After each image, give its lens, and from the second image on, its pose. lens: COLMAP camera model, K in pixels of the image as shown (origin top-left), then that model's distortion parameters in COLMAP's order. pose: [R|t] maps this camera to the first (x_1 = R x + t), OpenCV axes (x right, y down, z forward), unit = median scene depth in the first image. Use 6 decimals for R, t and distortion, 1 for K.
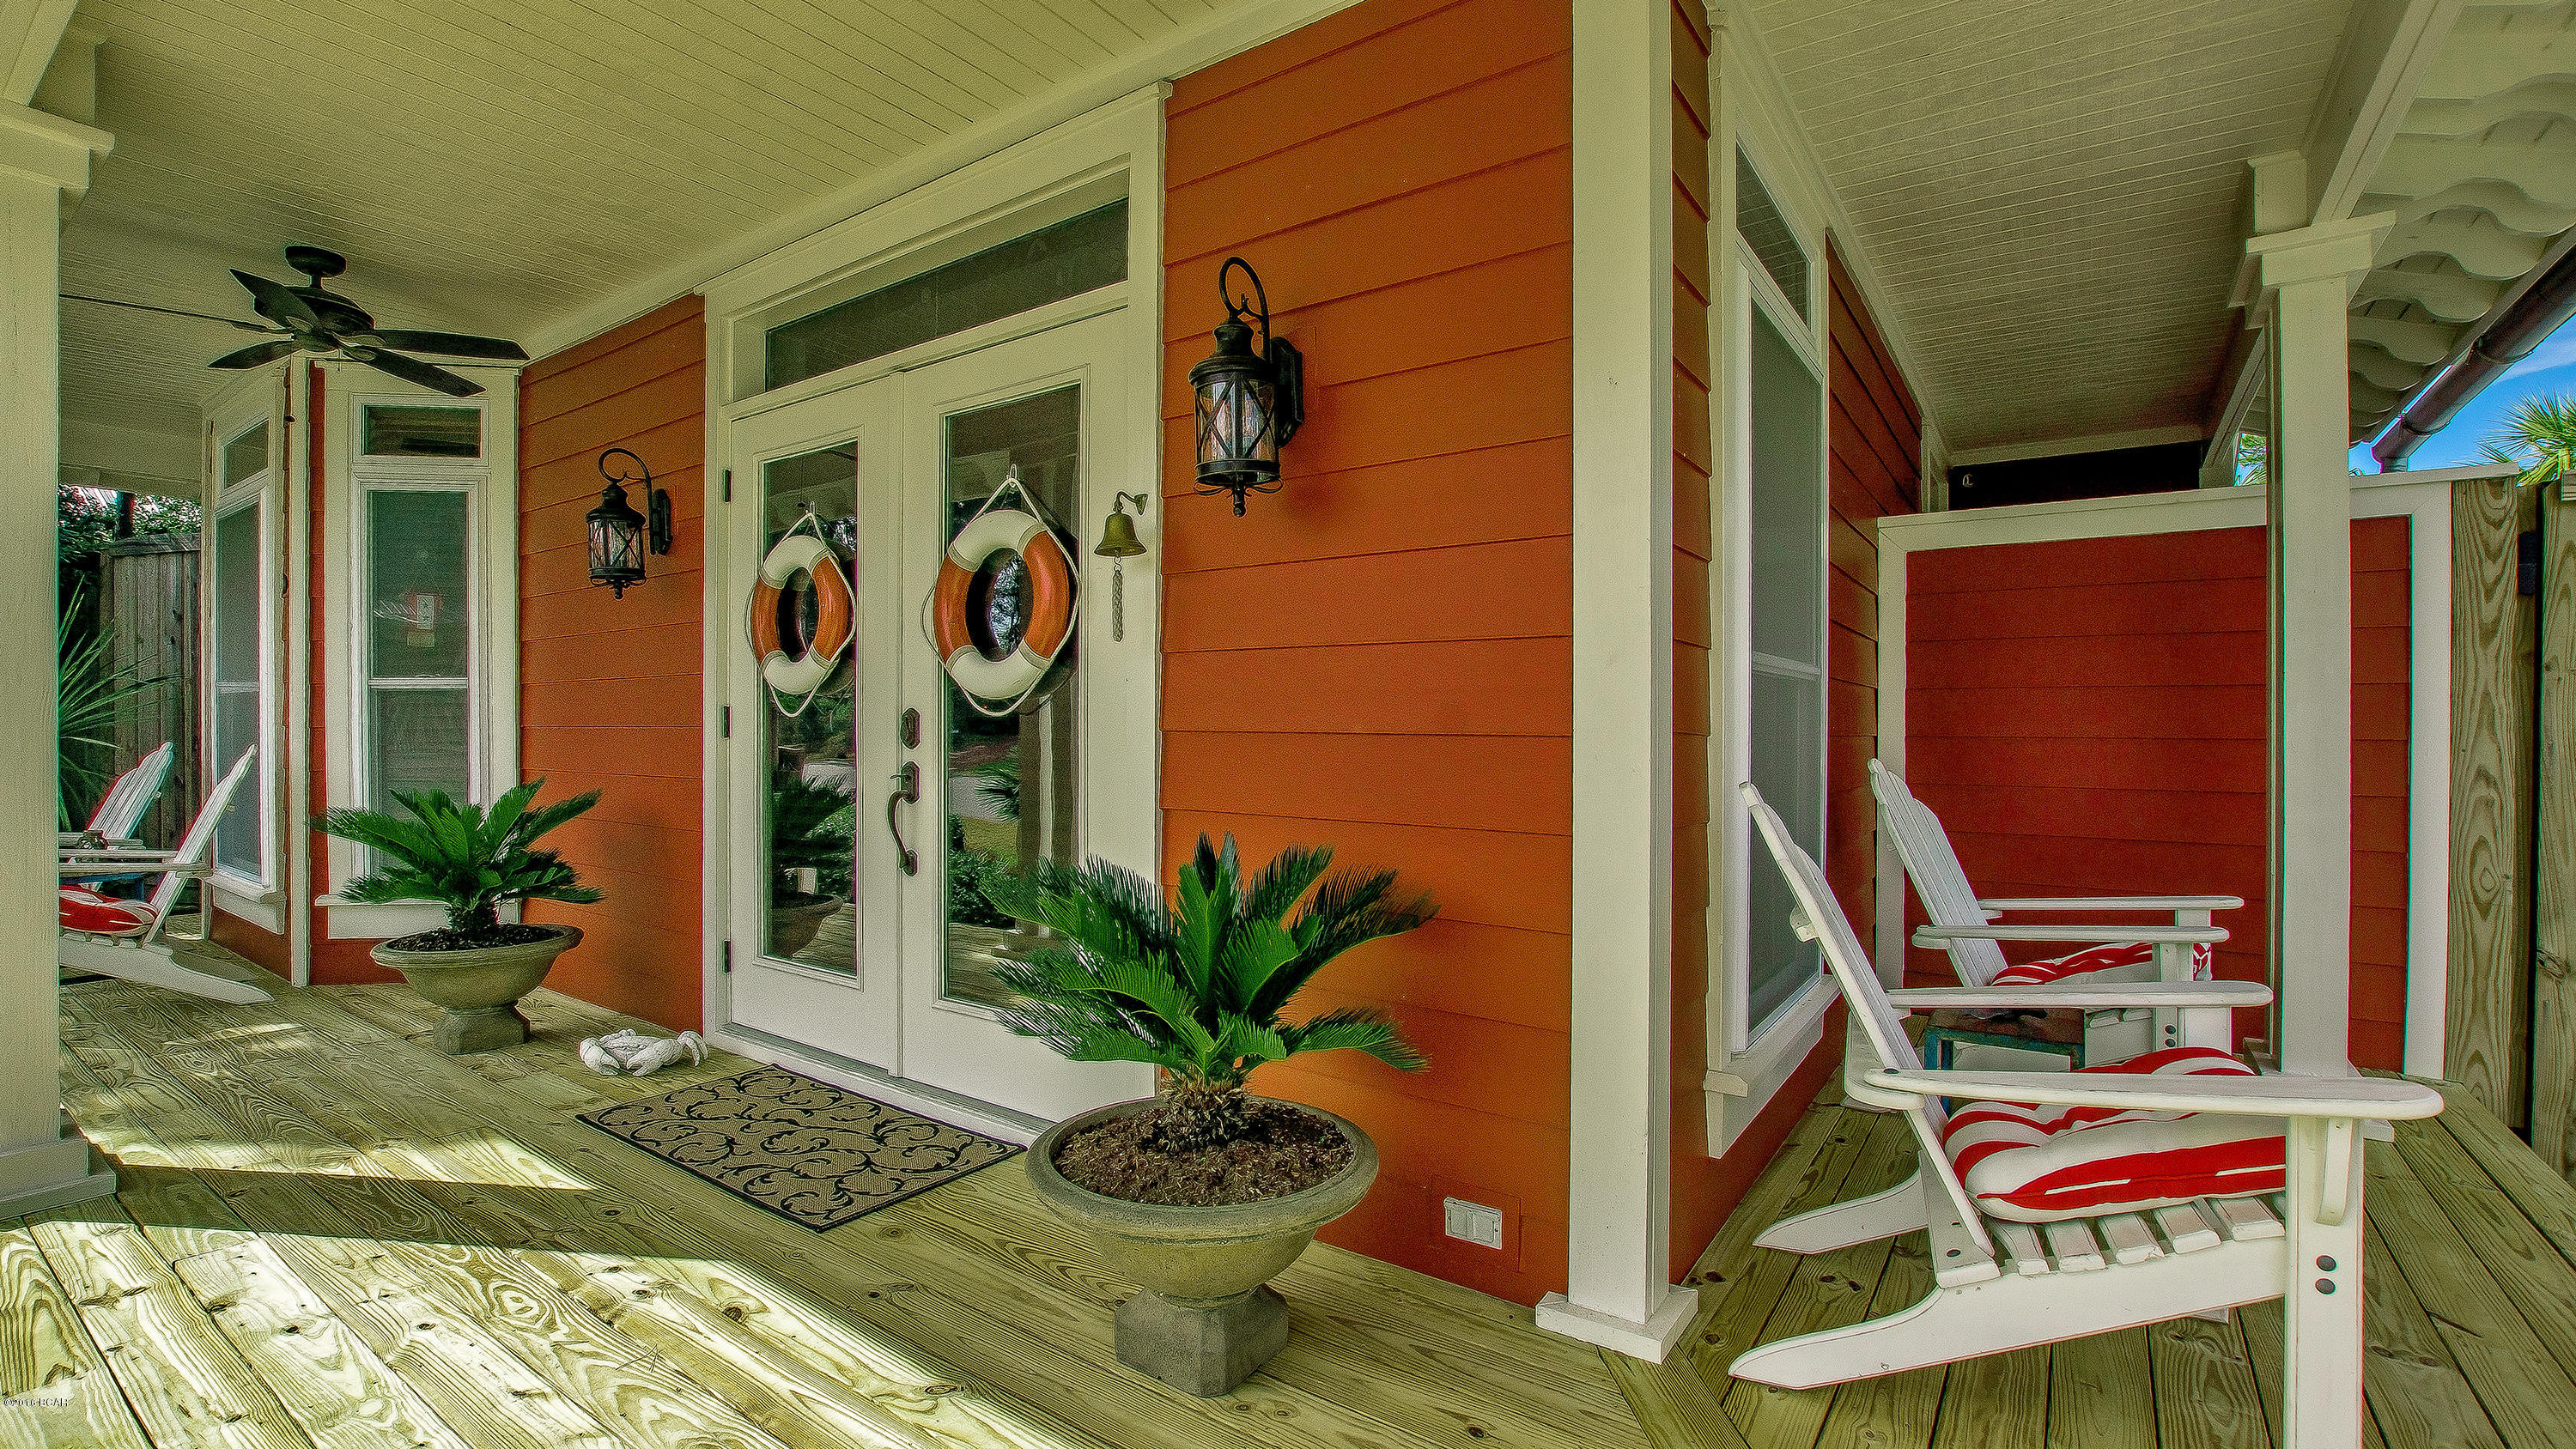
lens RADIAL K [[1100.9, 0, 1317.4], [0, 1100.9, 721.8], [0, 0, 1]] dist [-0.022728, -0.000110]
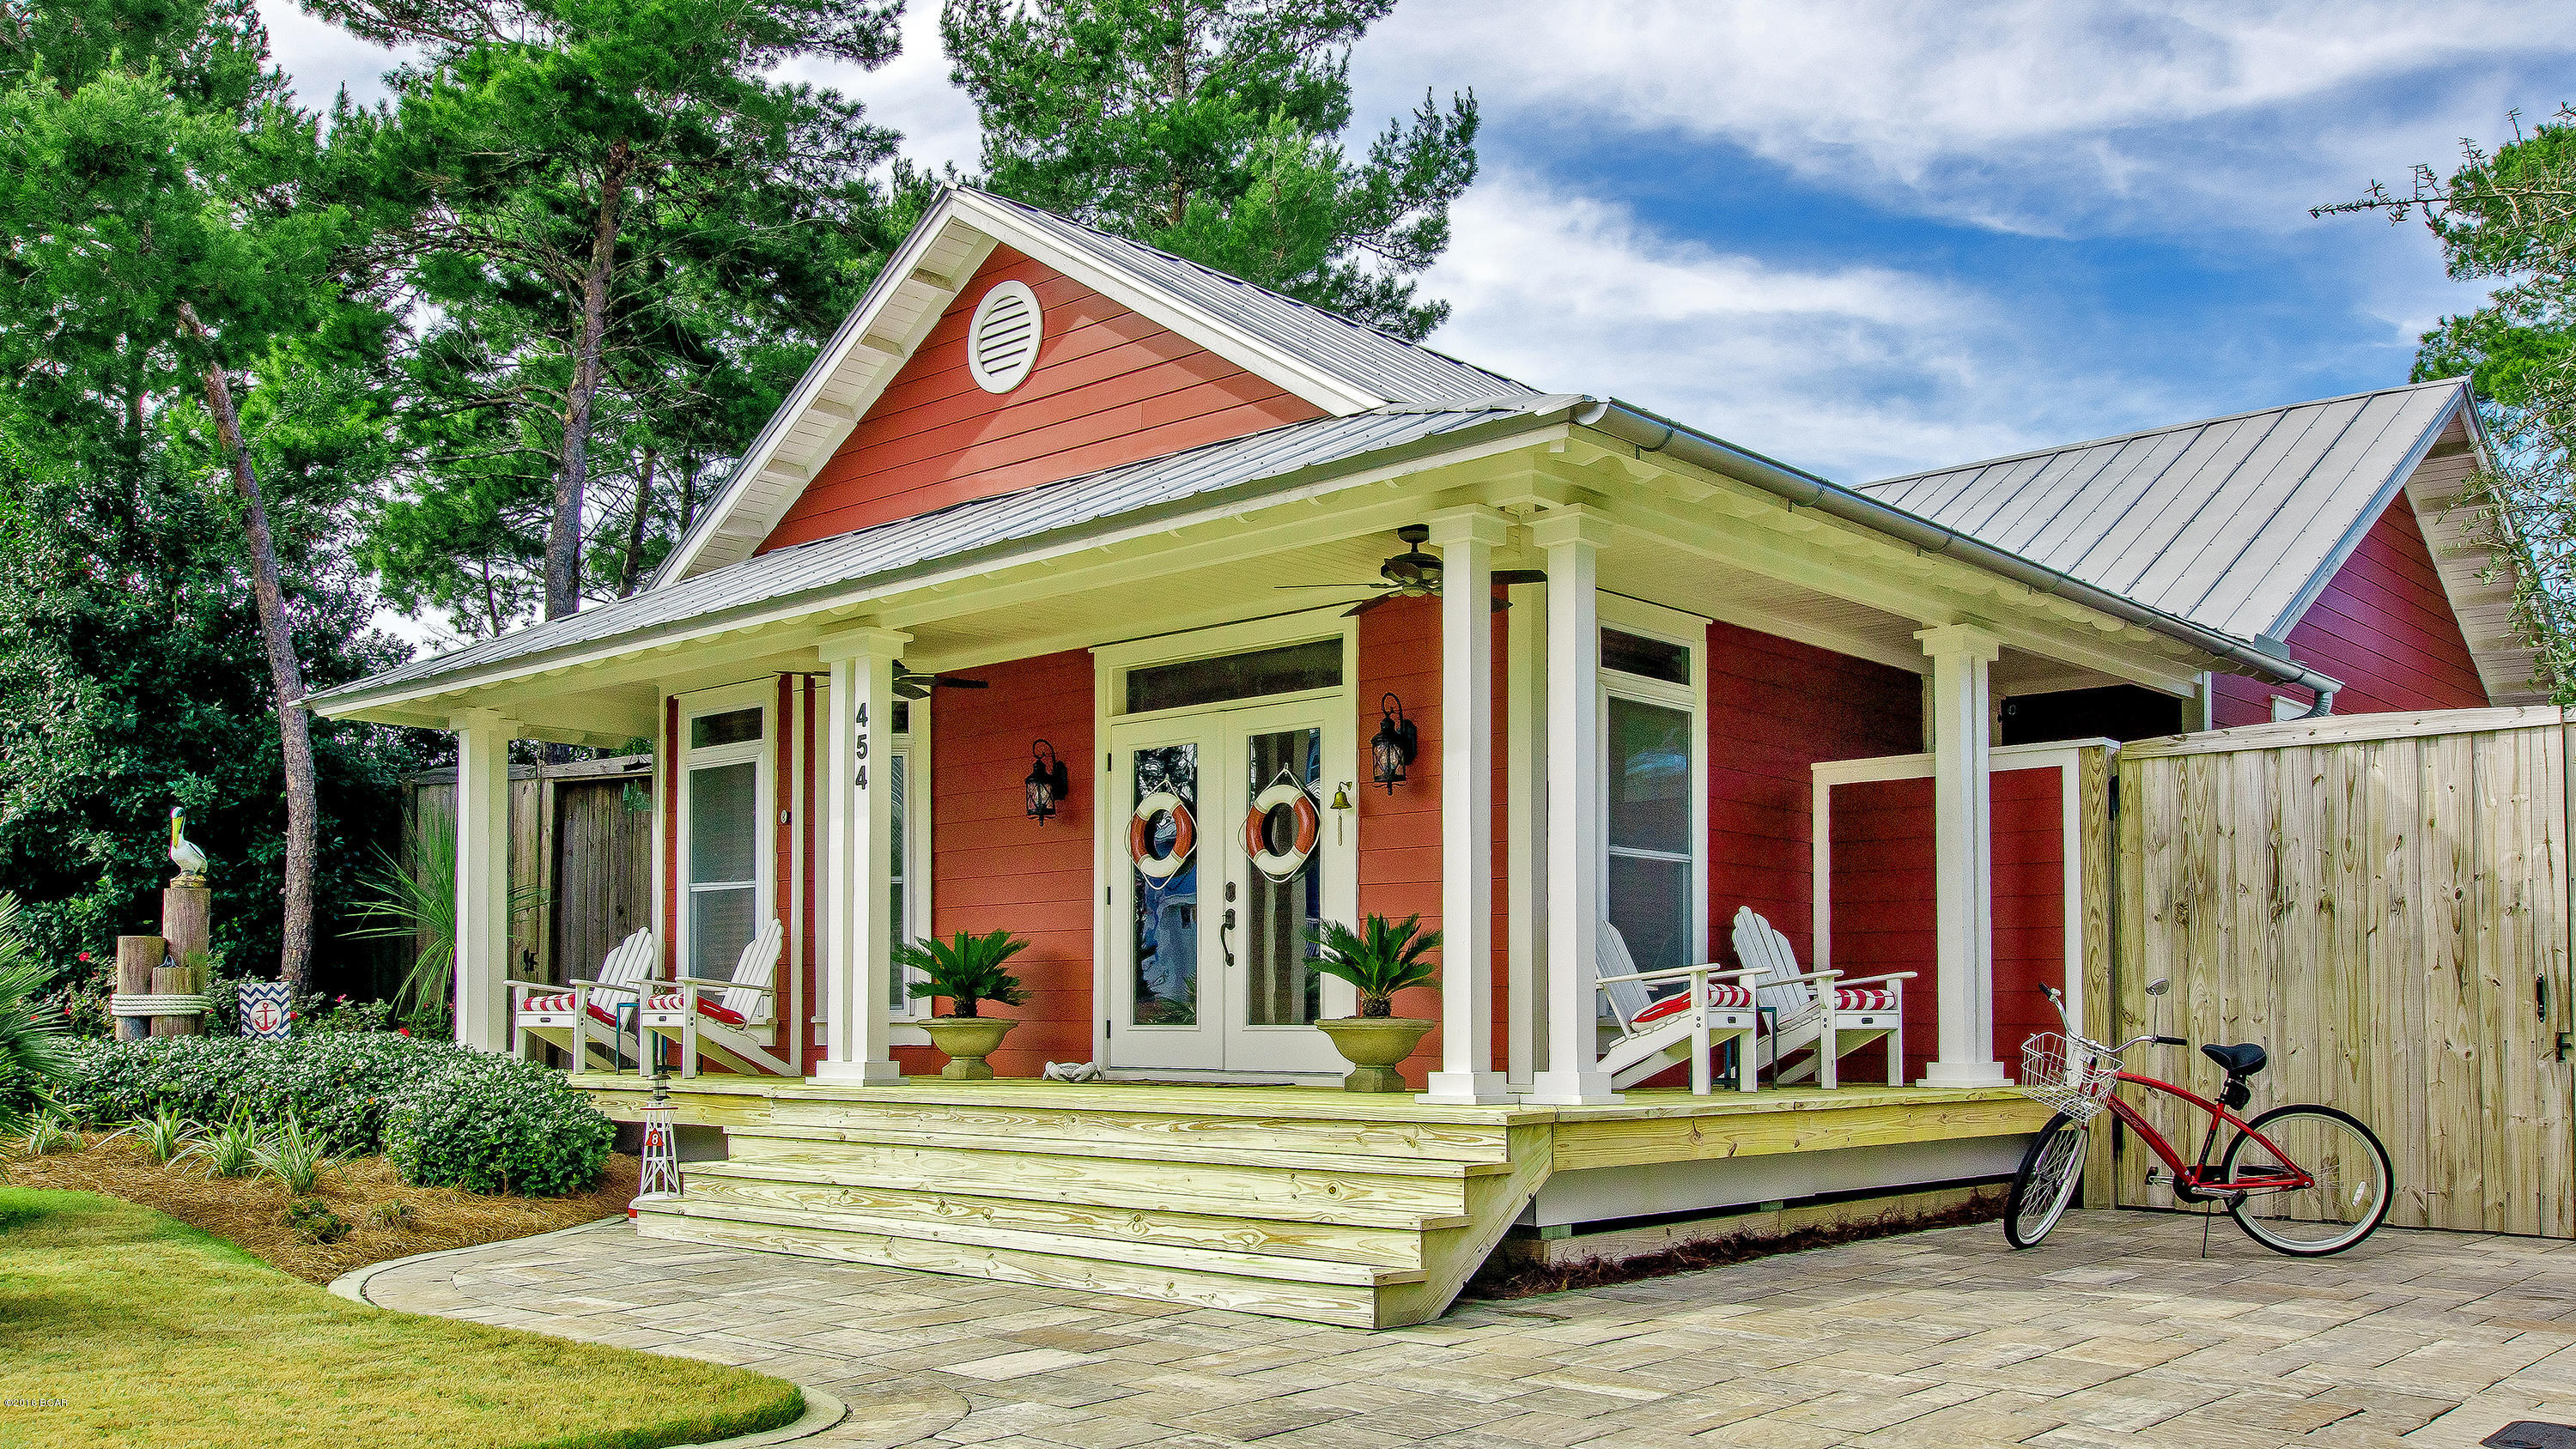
lens RADIAL K [[2141.1, 0, 1330.3], [0, 2141.1, 843.1], [0, 0, 1]] dist [-0.049672, 0.183060]
pose [[0.990814, -0.012203, -0.134684, 0.335140], [0.001529, 0.996868, -0.079073, 0.228360], [0.135227, 0.078141, 0.987729, -2.854249]]
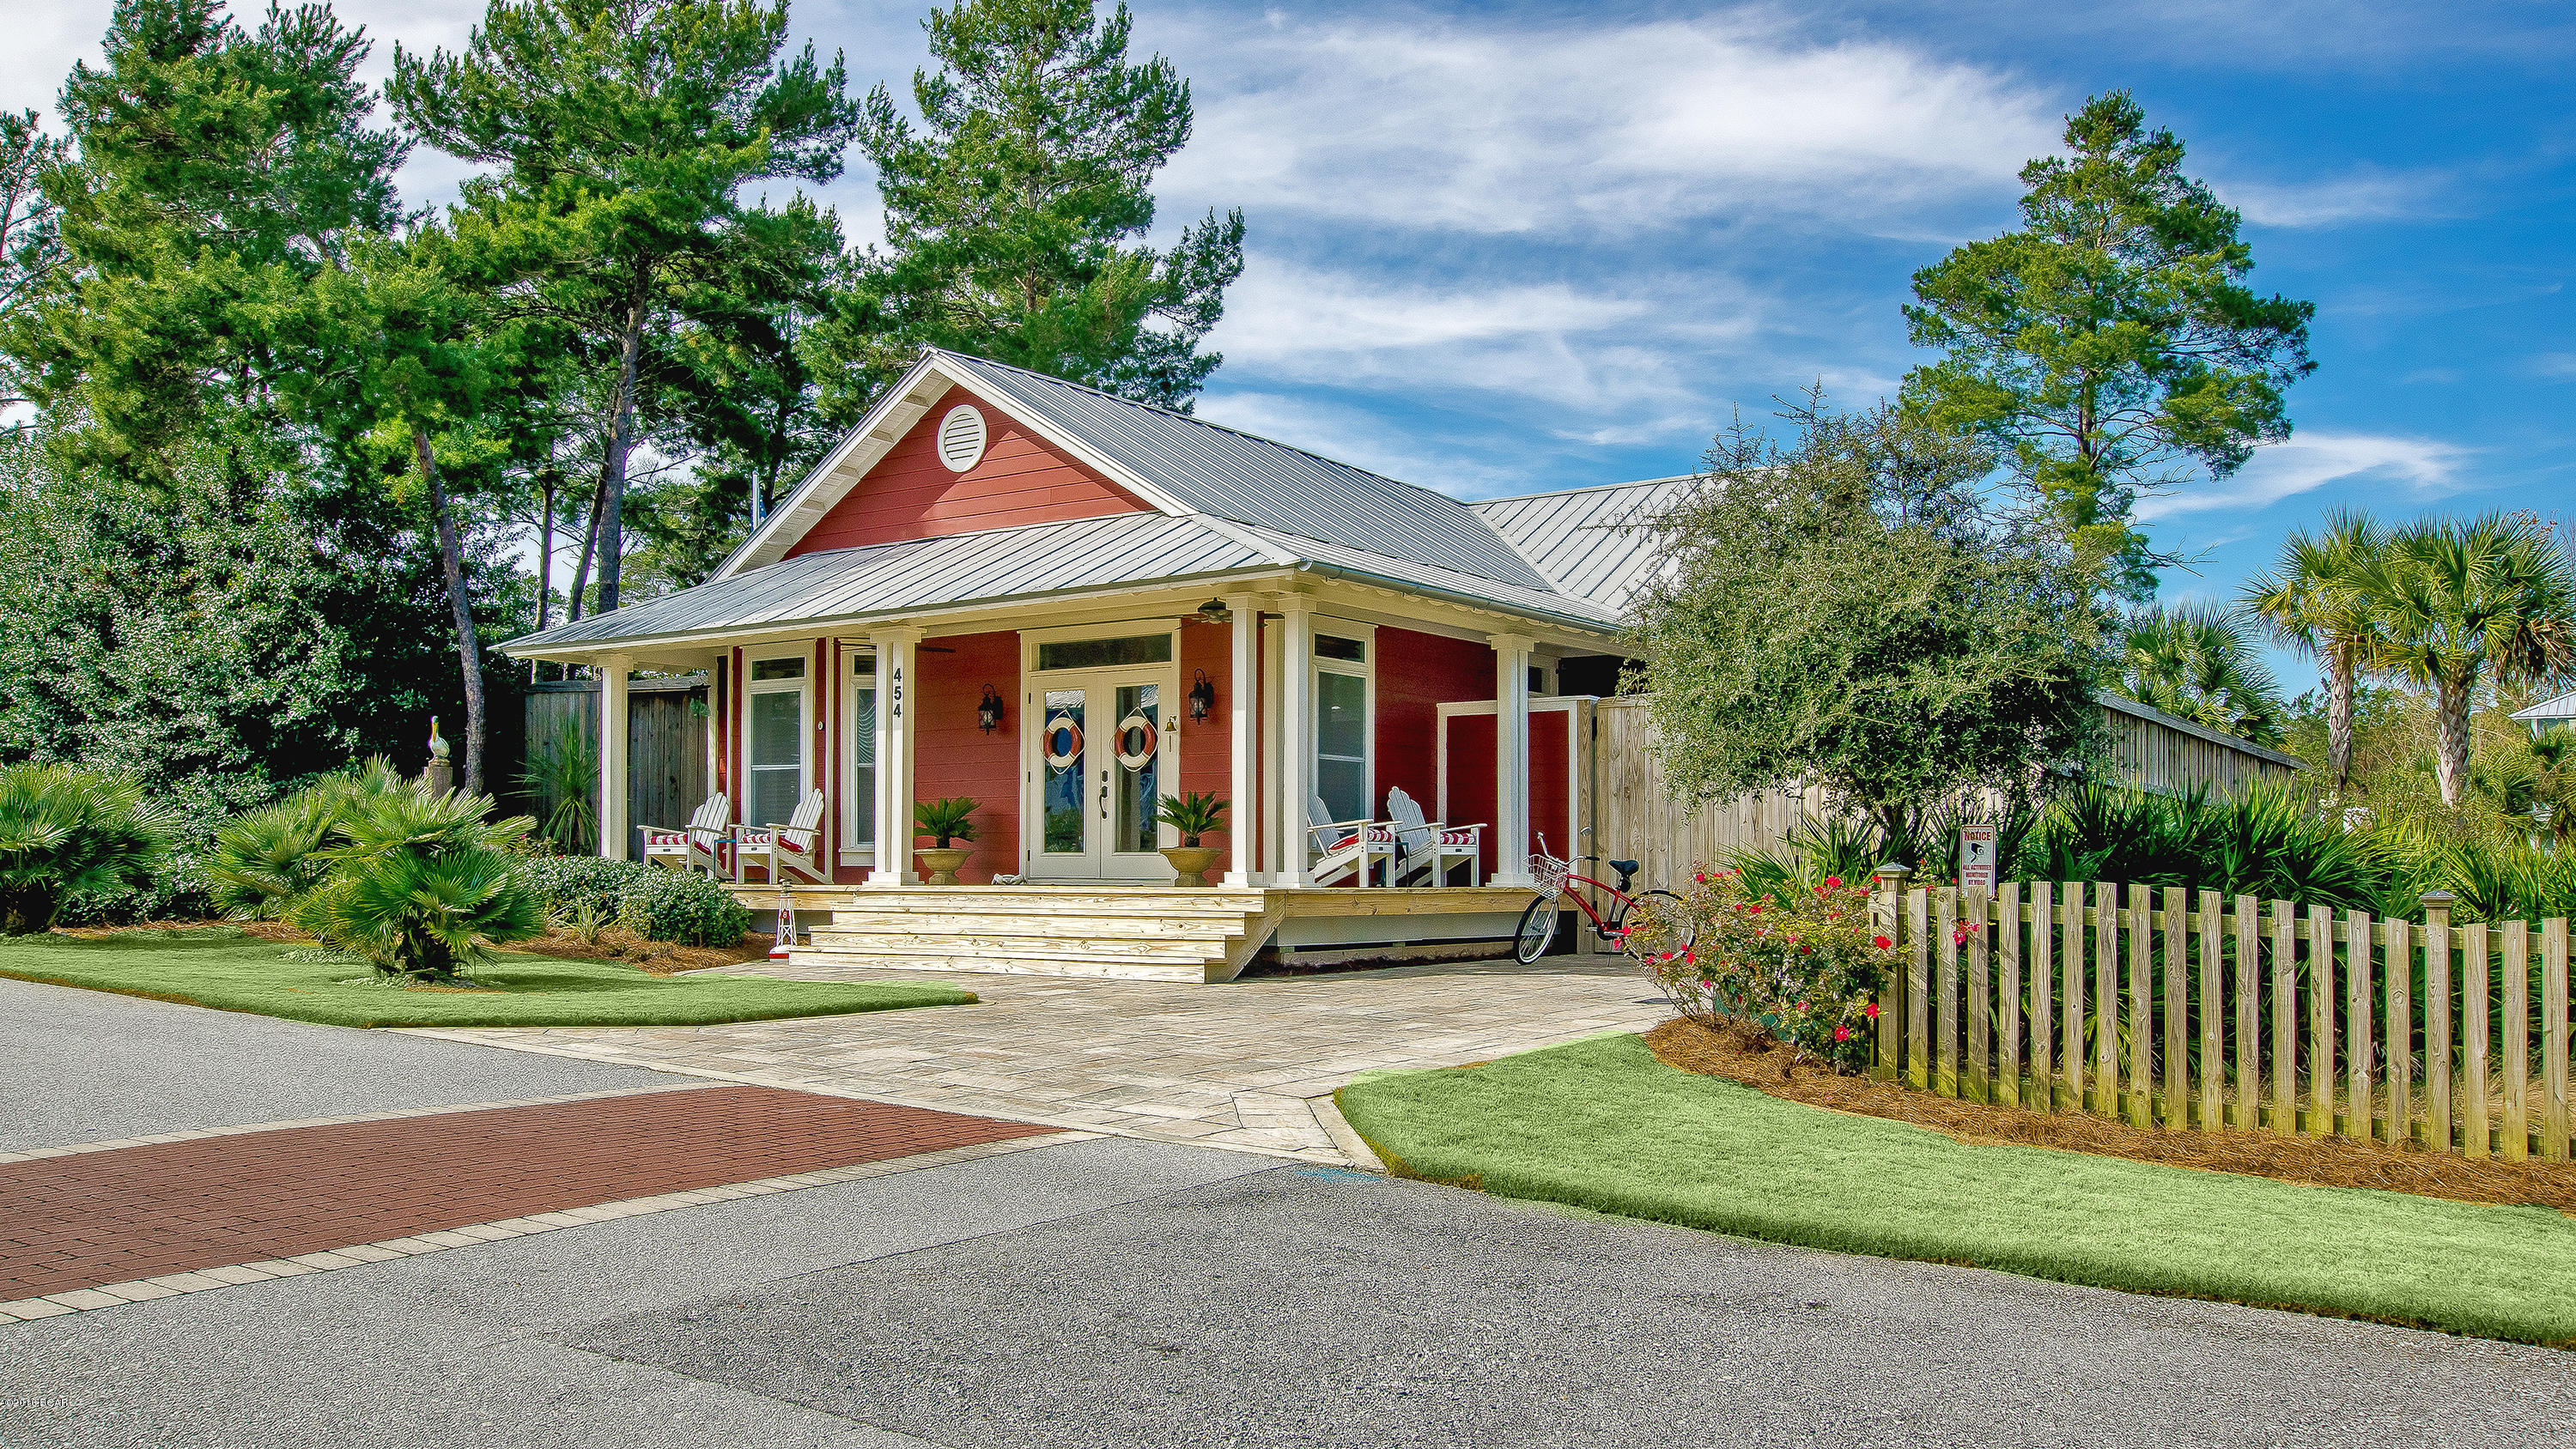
lens RADIAL K [[2043.0, 0, 1288.0], [0, 2043.0, 724.5], [0, 0, 1]] dist [-0.006229, -0.001495]
pose [[0.999373, -0.002182, -0.035340, 0.444084], [-0.000175, 0.997784, -0.066530, 0.277438], [0.035407, 0.066495, 0.997158, -5.529592]]
